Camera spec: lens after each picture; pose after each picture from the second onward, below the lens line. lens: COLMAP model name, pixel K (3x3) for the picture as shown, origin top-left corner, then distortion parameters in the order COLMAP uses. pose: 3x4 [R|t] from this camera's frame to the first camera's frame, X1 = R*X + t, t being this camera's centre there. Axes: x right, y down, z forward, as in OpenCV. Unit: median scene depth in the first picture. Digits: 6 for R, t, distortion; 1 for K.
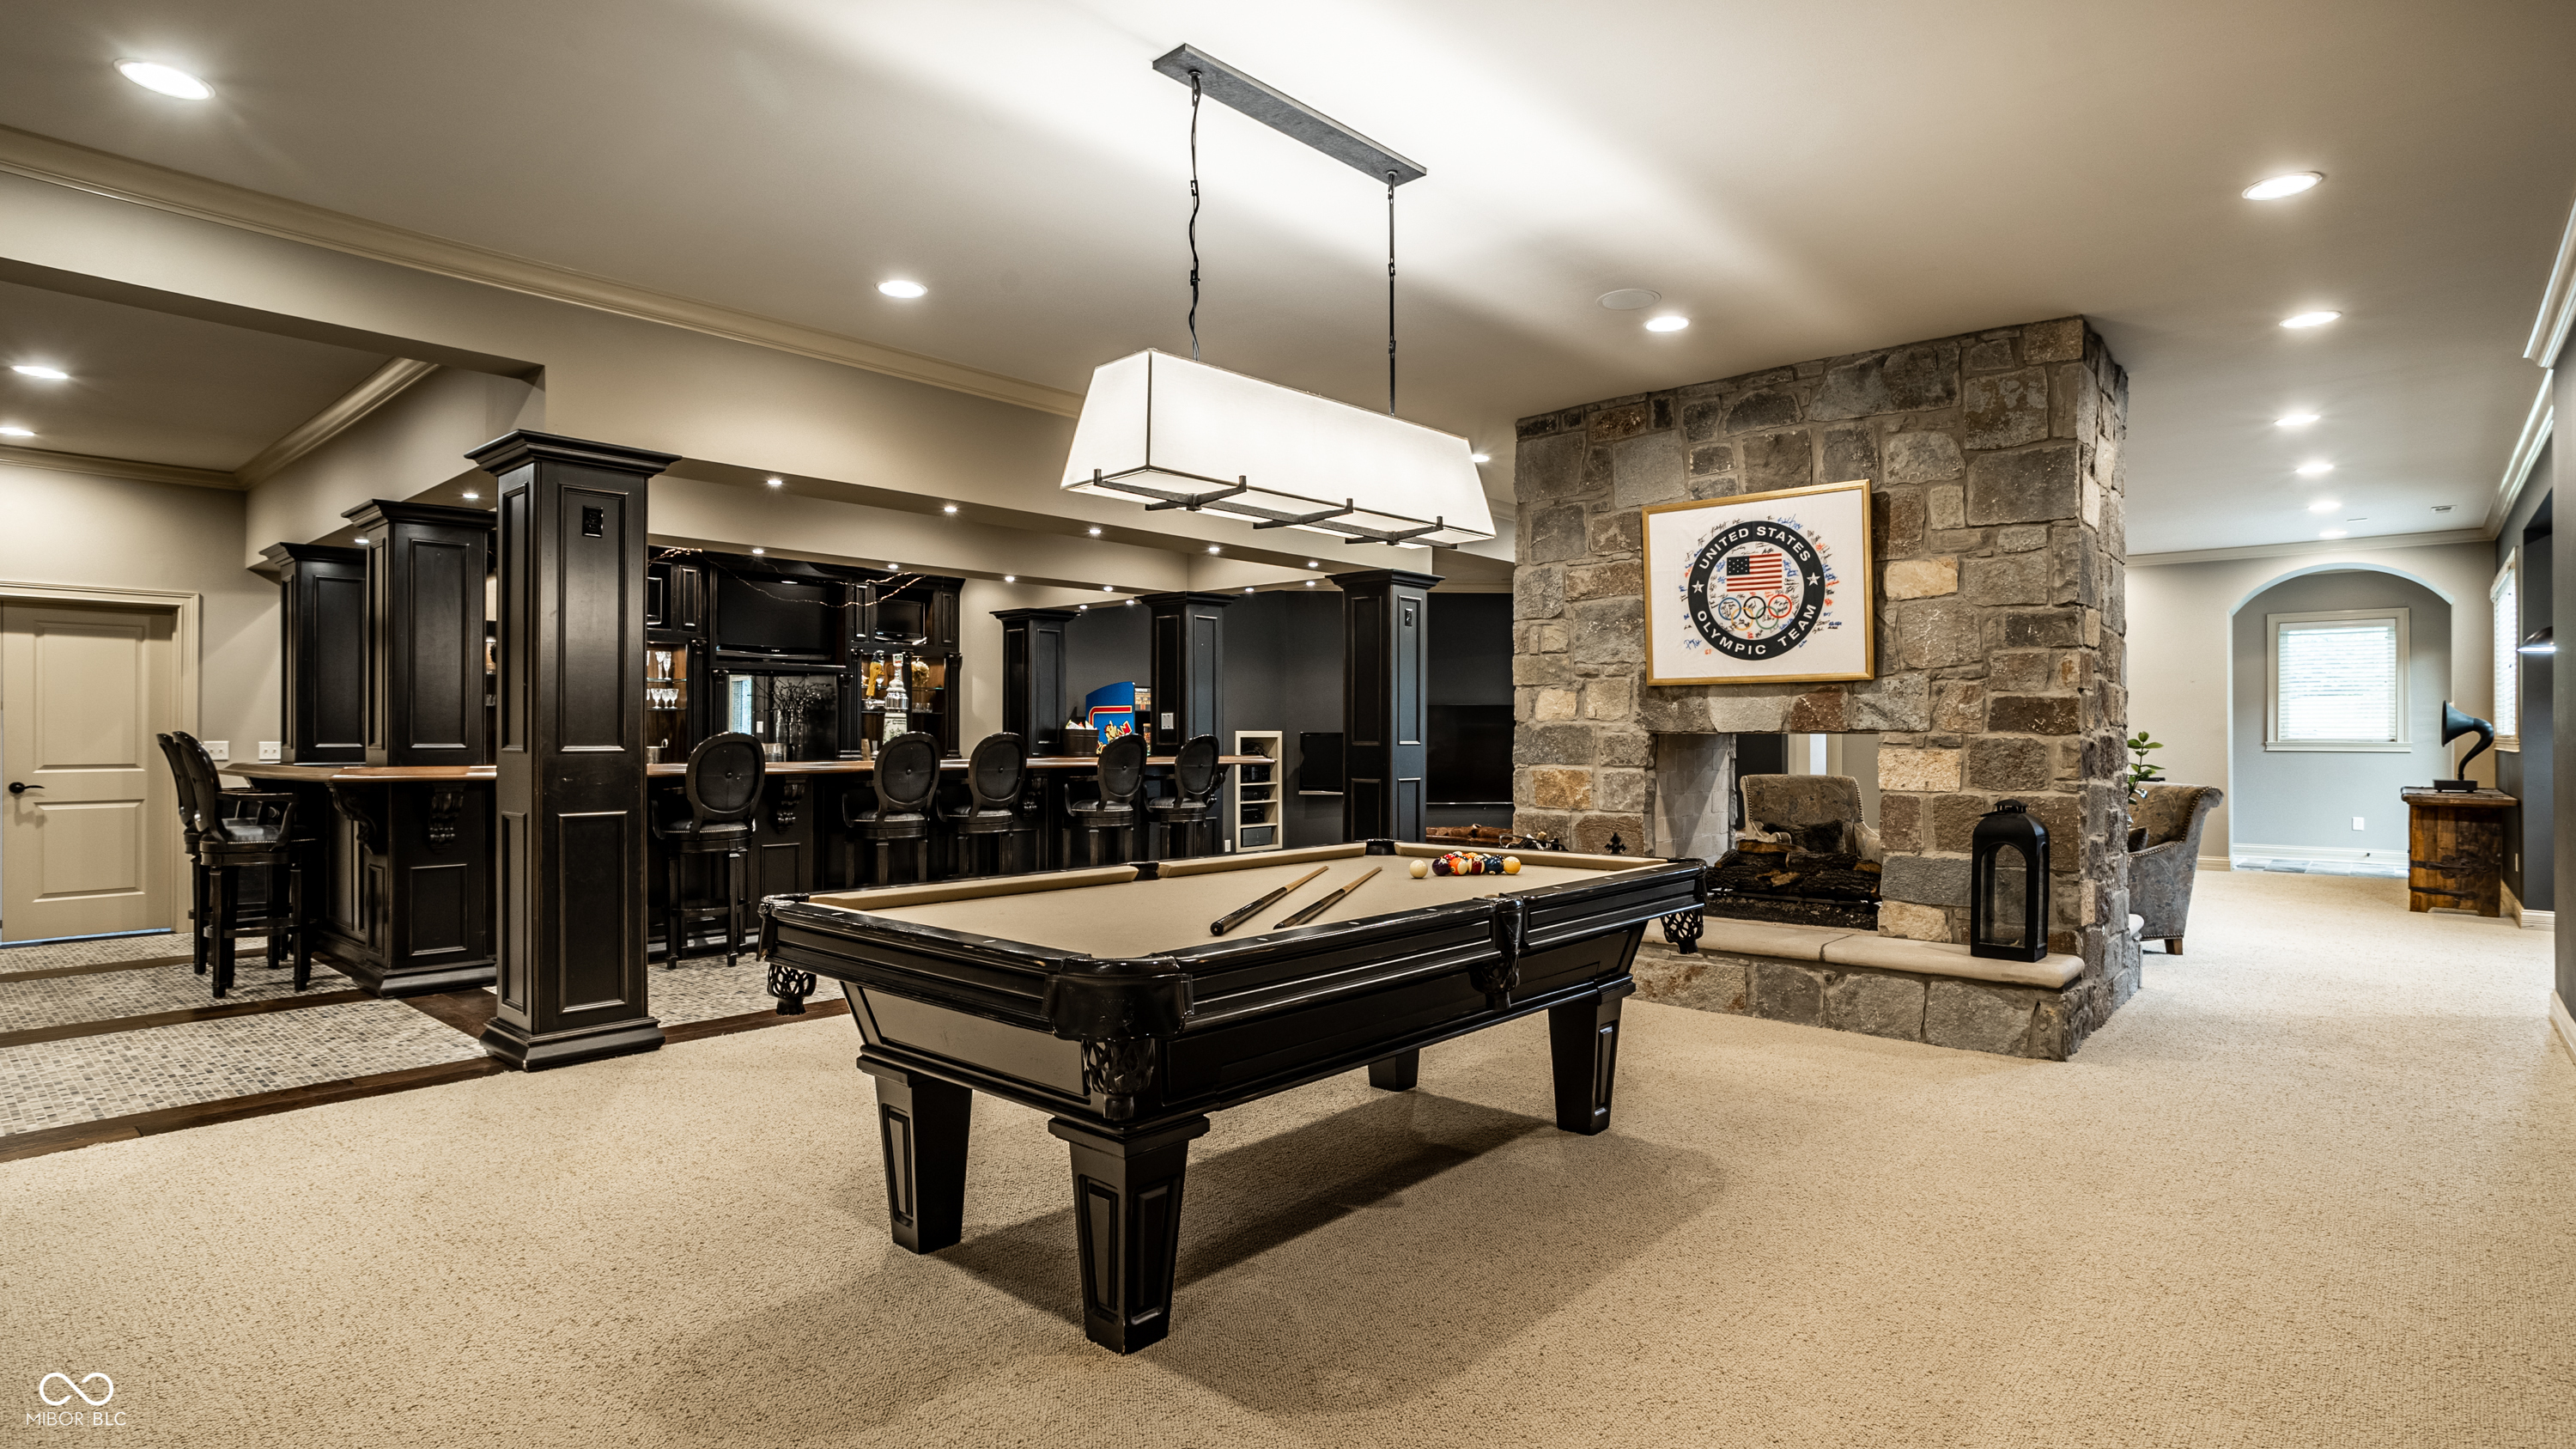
lens RADIAL K [[1278.9, 0, 1286.3], [0, 1278.9, 740.0], [0, 0, 1]] dist [-0.000121, 0.000133]
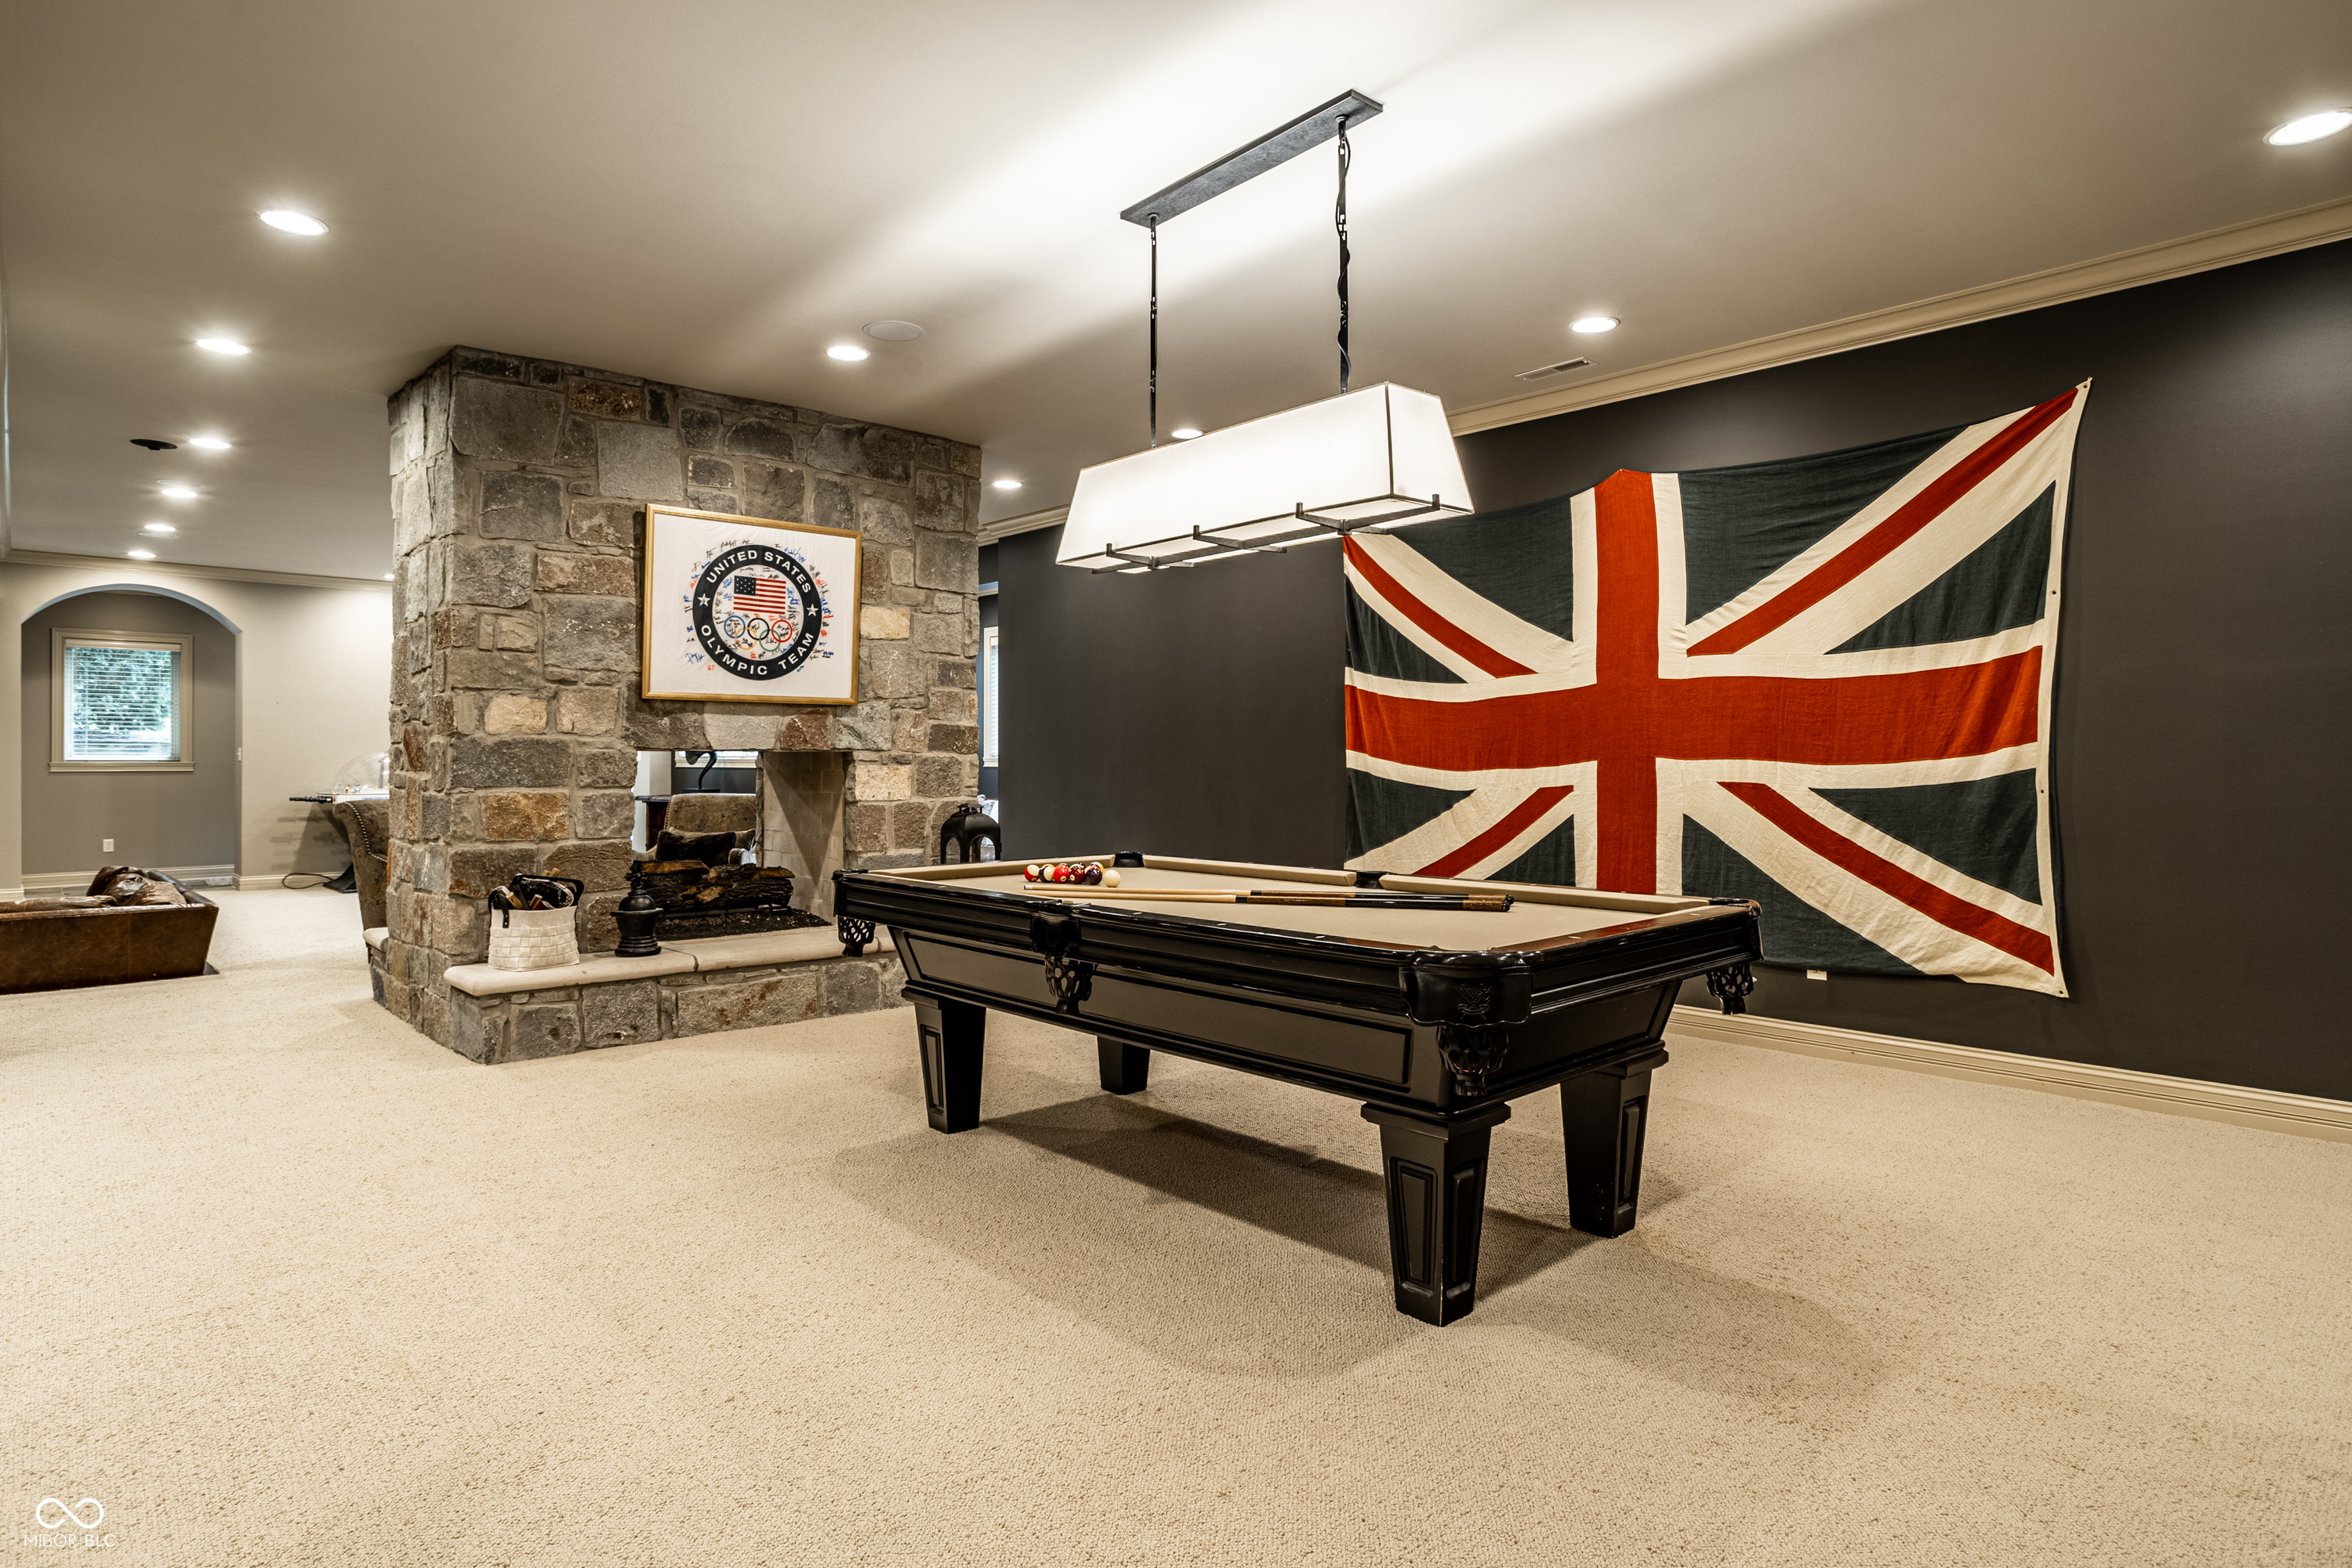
lens RADIAL K [[1270.8, 0, 1174.2], [0, 1270.8, 764.0], [0, 0, 1]] dist [-0.004165, 0.000015]
pose [[0.136367, -0.003469, 0.990652, -0.612071], [0.000887, 0.999994, 0.003380, 0.001998], [-0.990658, 0.000418, 0.136370, 0.538207]]
